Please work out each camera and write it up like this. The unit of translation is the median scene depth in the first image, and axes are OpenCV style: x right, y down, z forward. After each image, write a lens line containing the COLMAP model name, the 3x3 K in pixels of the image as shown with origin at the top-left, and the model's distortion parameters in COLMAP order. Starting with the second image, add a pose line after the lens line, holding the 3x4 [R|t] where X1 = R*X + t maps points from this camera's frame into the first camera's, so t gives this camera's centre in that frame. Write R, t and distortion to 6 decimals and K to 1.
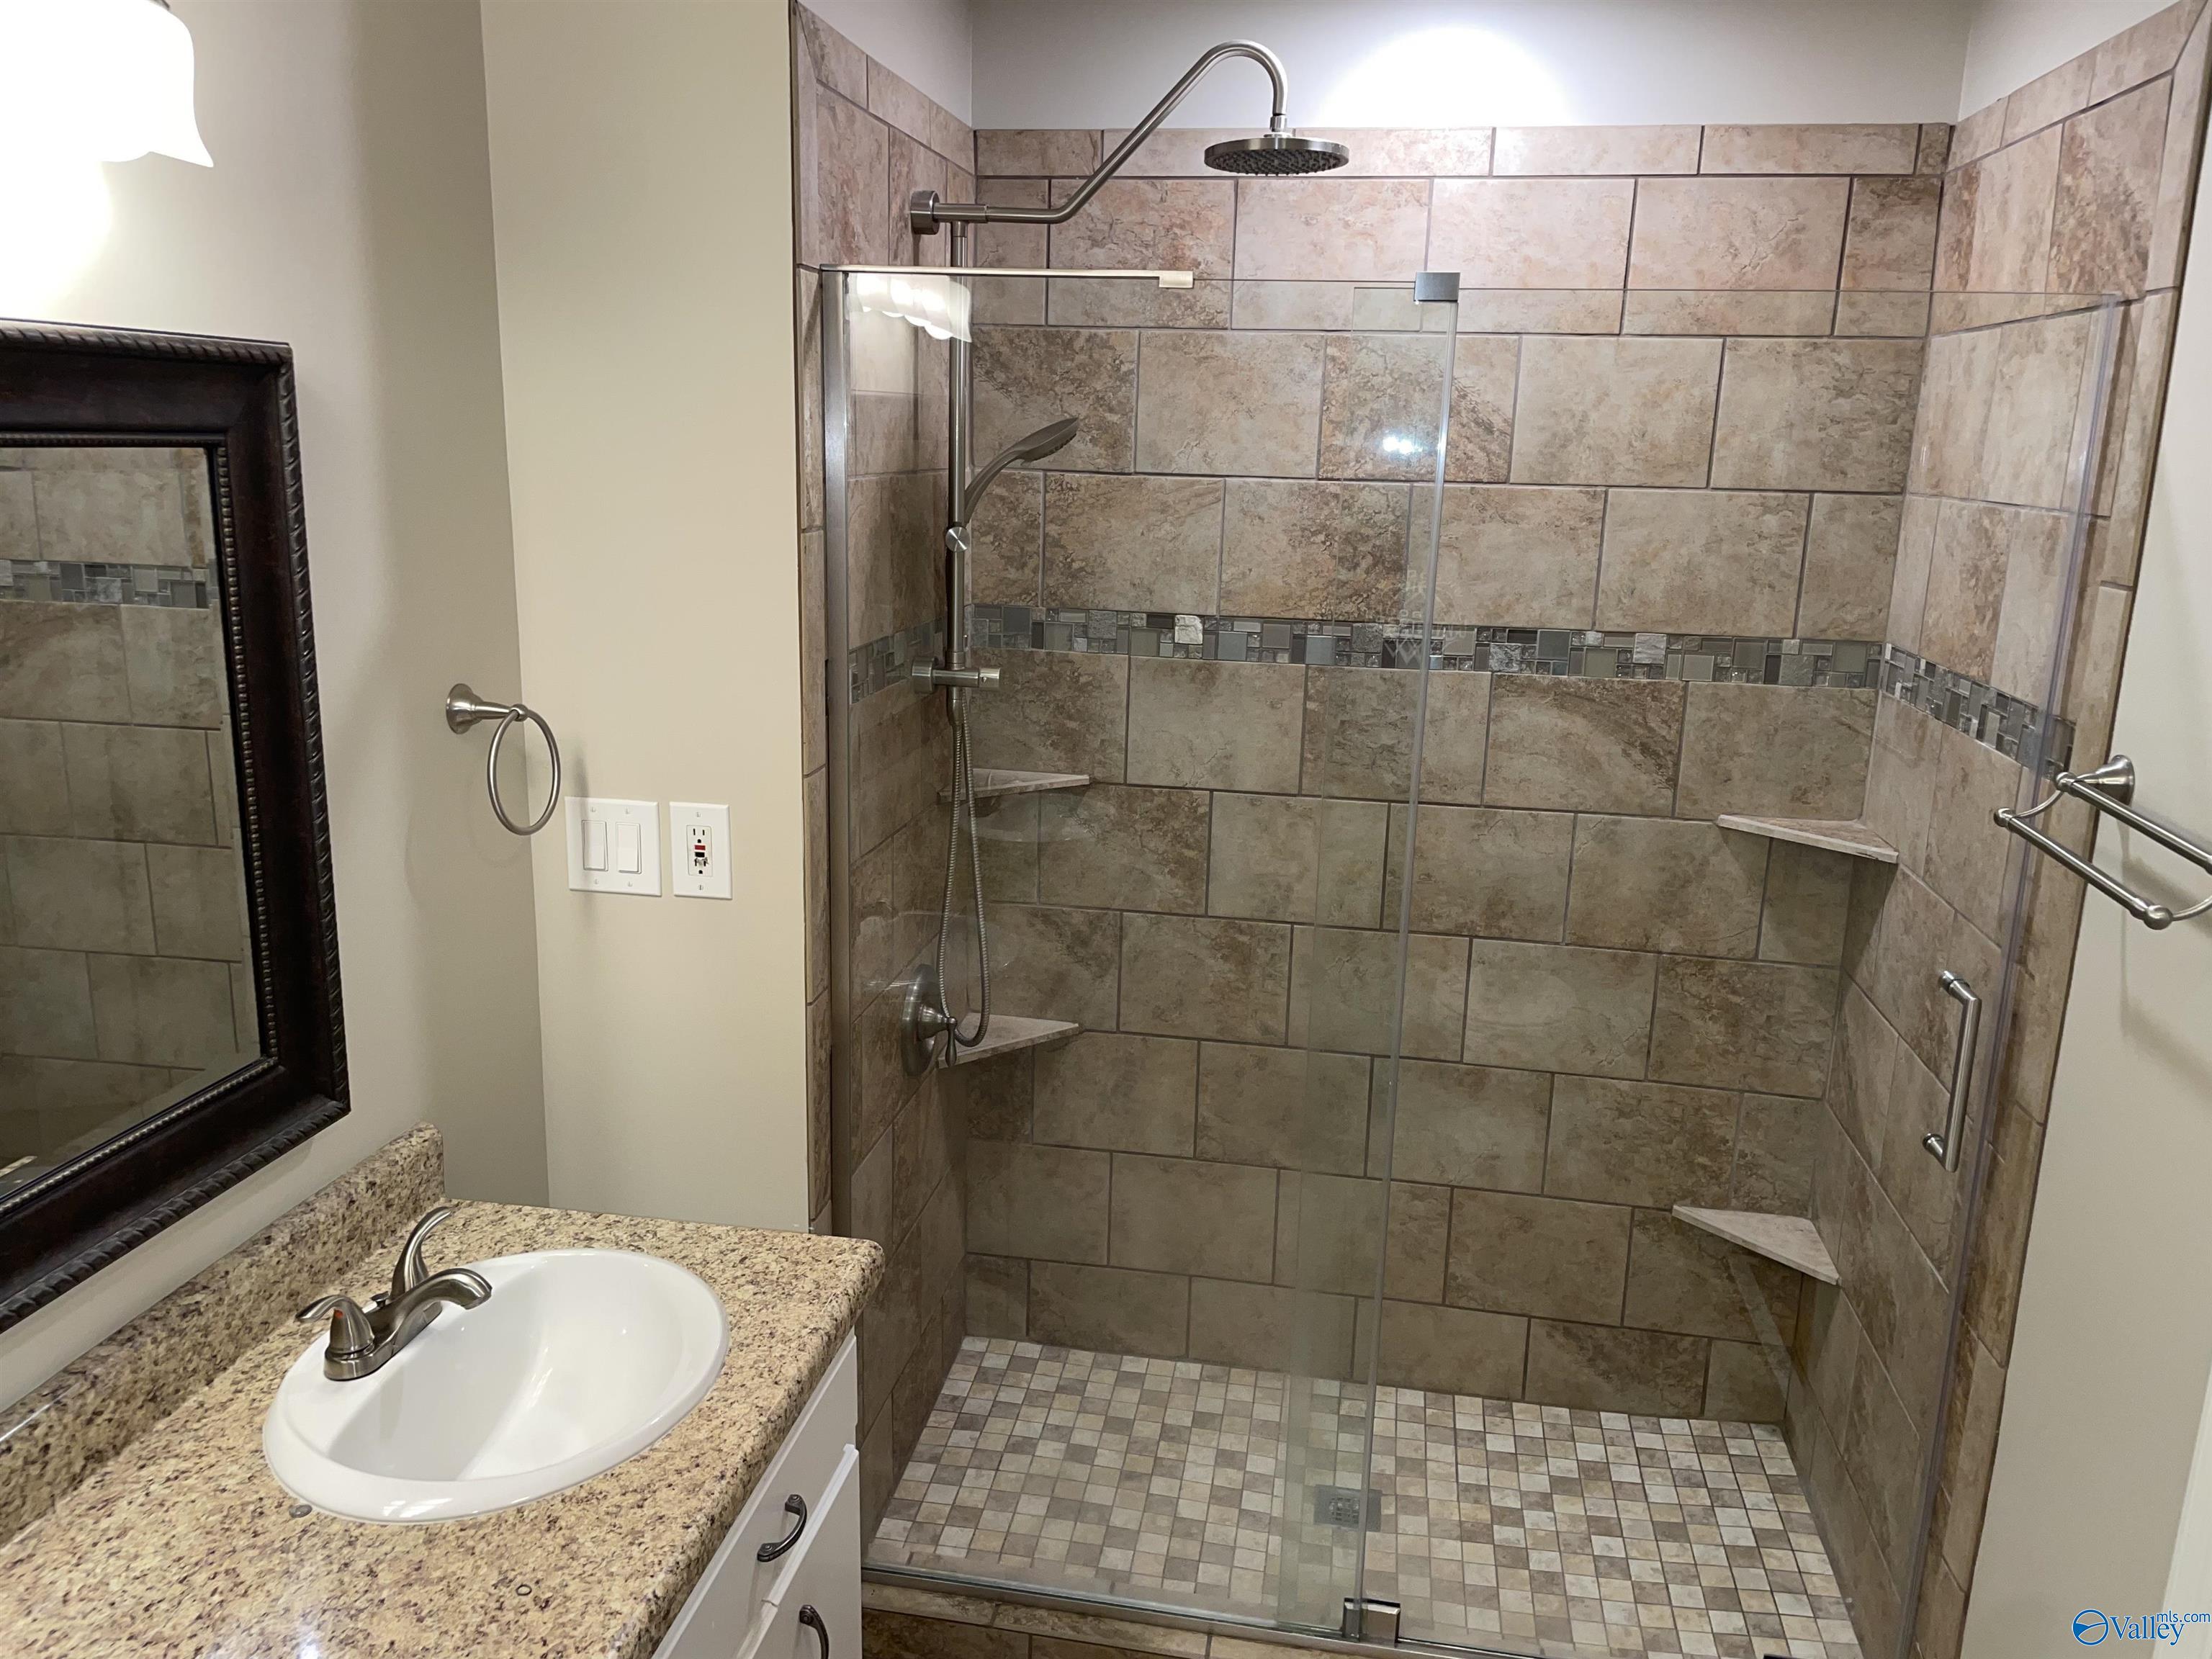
lens RADIAL K [[1688.9, 0, 1107.4], [0, 1688.9, 828.6], [0, 0, 1]] dist [0.079809, -0.091160]
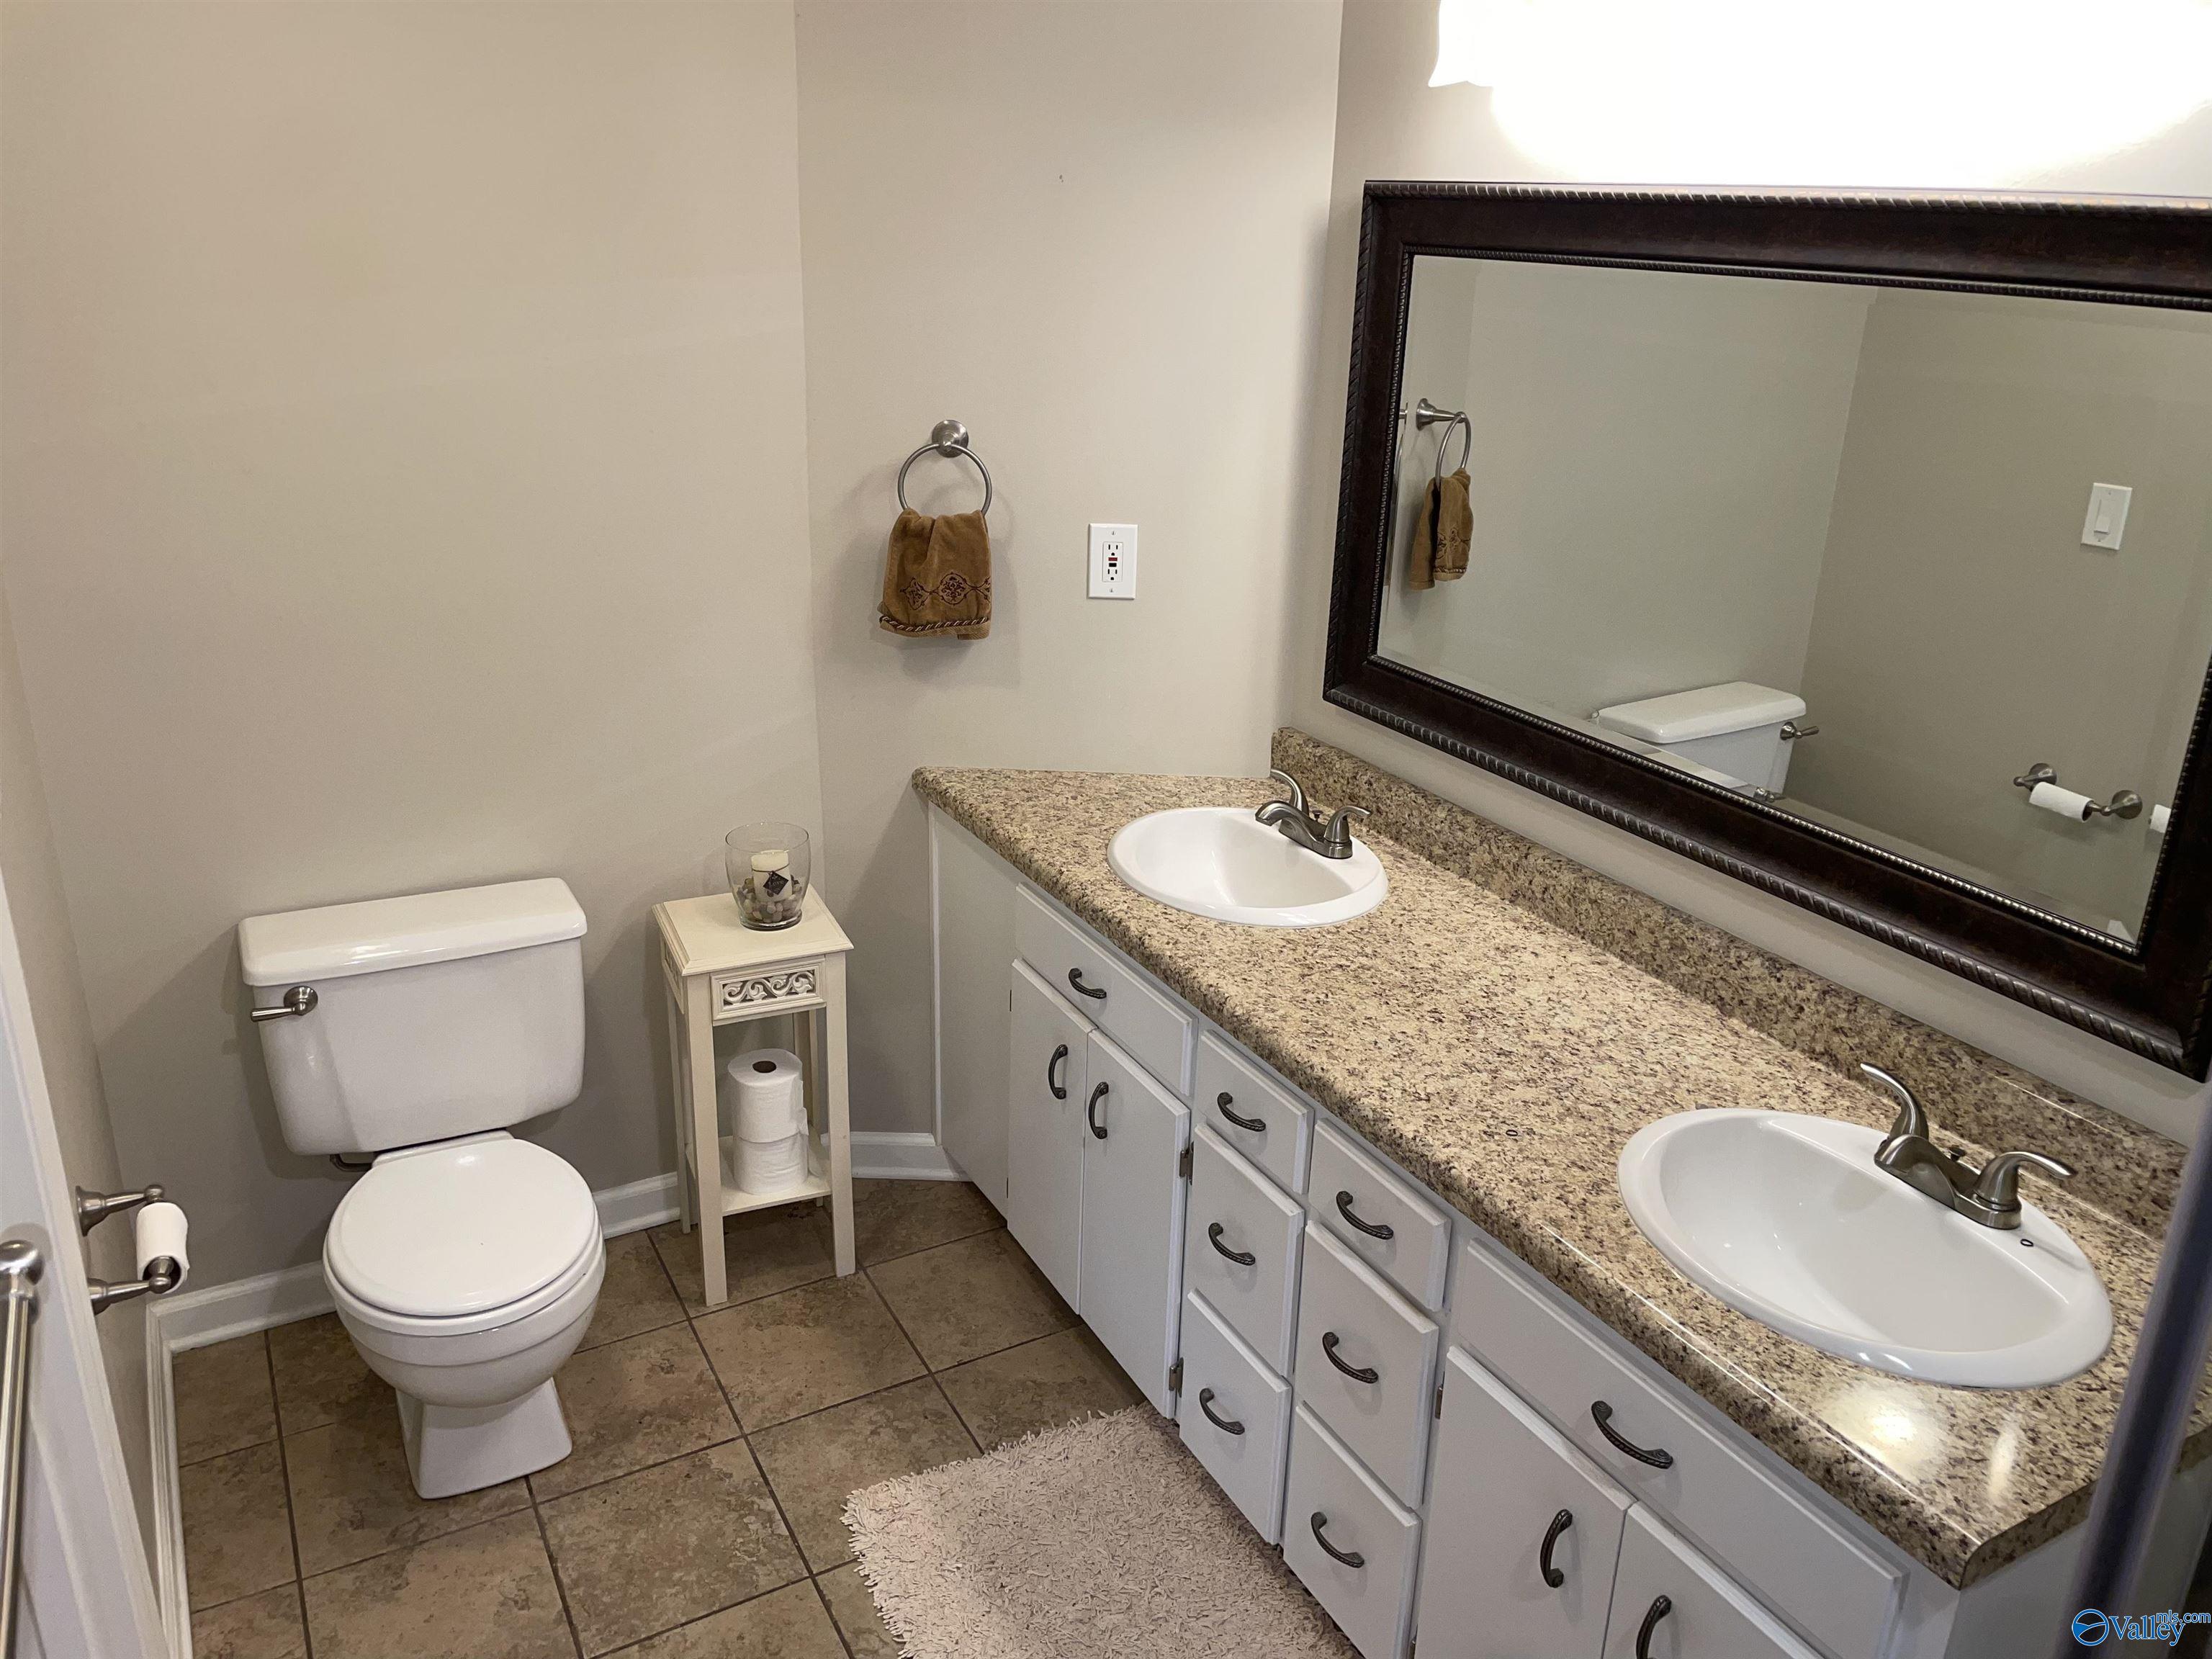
lens RADIAL K [[1688.9, 0, 1107.2], [0, 1688.9, 830.9], [0, 0, 1]] dist [0.079809, -0.091160]
pose [[-0.775487, 0.183957, -0.603970, 0.641180], [-0.186128, 0.847488, 0.497113, -0.352939], [0.603304, 0.497921, -0.622976, 1.413525]]
